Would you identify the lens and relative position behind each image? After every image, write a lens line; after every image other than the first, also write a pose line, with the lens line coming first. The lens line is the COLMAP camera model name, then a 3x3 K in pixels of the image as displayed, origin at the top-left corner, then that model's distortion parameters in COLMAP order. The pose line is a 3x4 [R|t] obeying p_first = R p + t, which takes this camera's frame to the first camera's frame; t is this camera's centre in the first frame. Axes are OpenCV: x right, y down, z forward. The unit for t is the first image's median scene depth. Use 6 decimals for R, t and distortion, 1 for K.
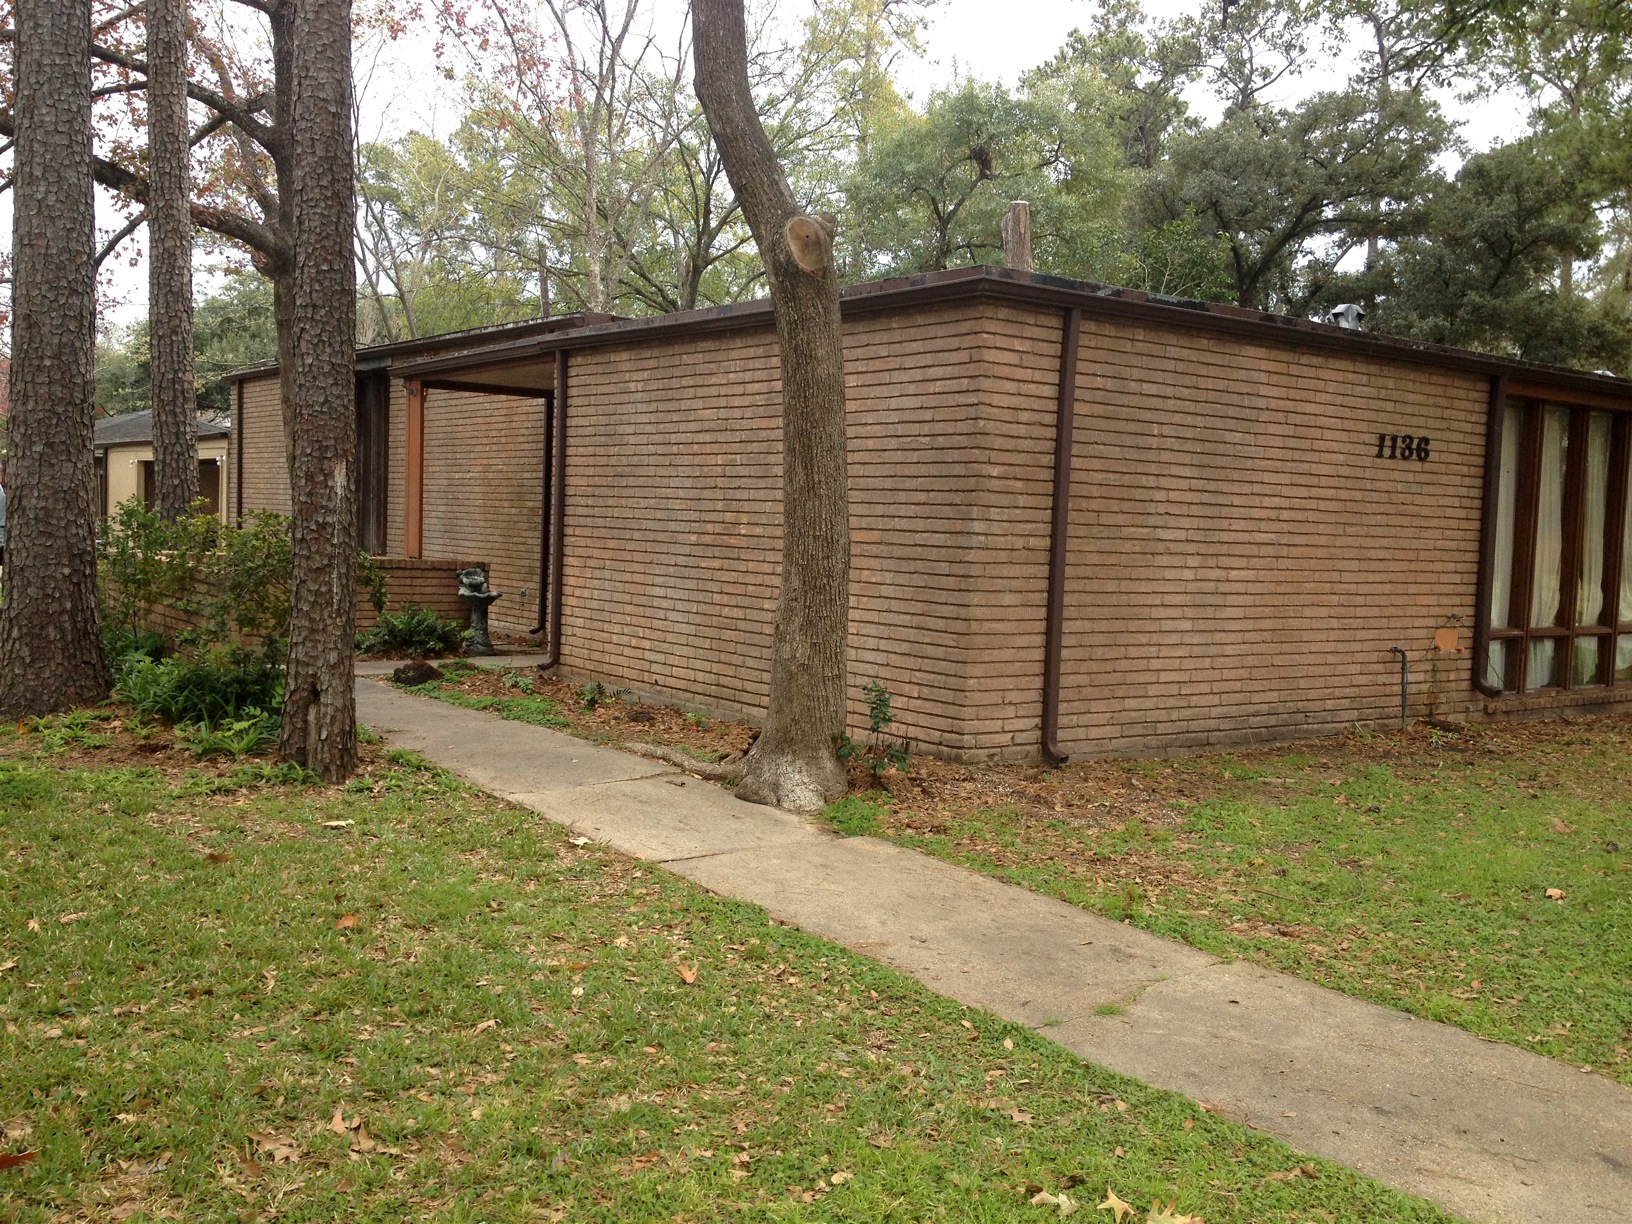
lens RADIAL K [[1509.4, 0, 809.0], [0, 1509.4, 605.7], [0, 0, 1]] dist [0.135913, -0.292817]
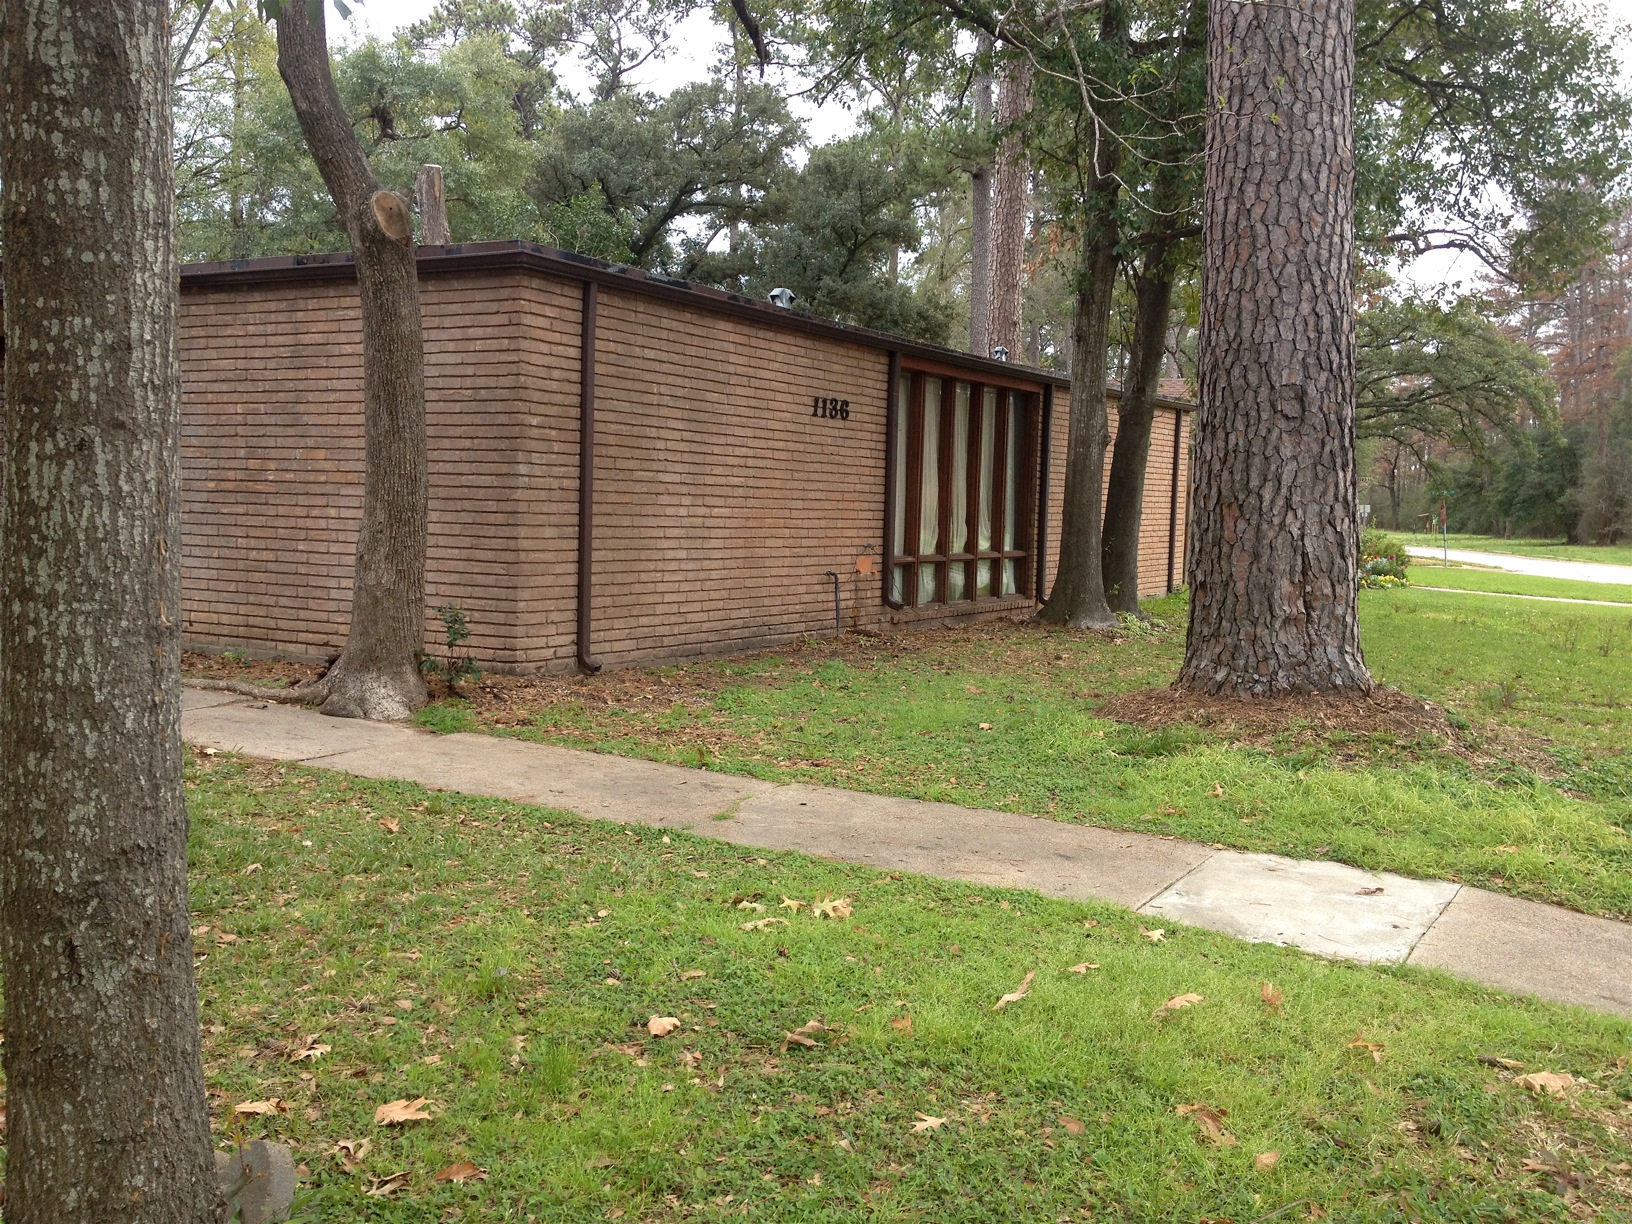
lens RADIAL K [[1509.4, 0, 809.0], [0, 1509.4, 605.7], [0, 0, 1]] dist [0.135913, -0.292817]
pose [[0.919137, -0.040238, 0.391879, -0.120970], [0.031252, 0.999082, 0.029285, 0.020566], [-0.392697, -0.014669, 0.919551, -0.124063]]
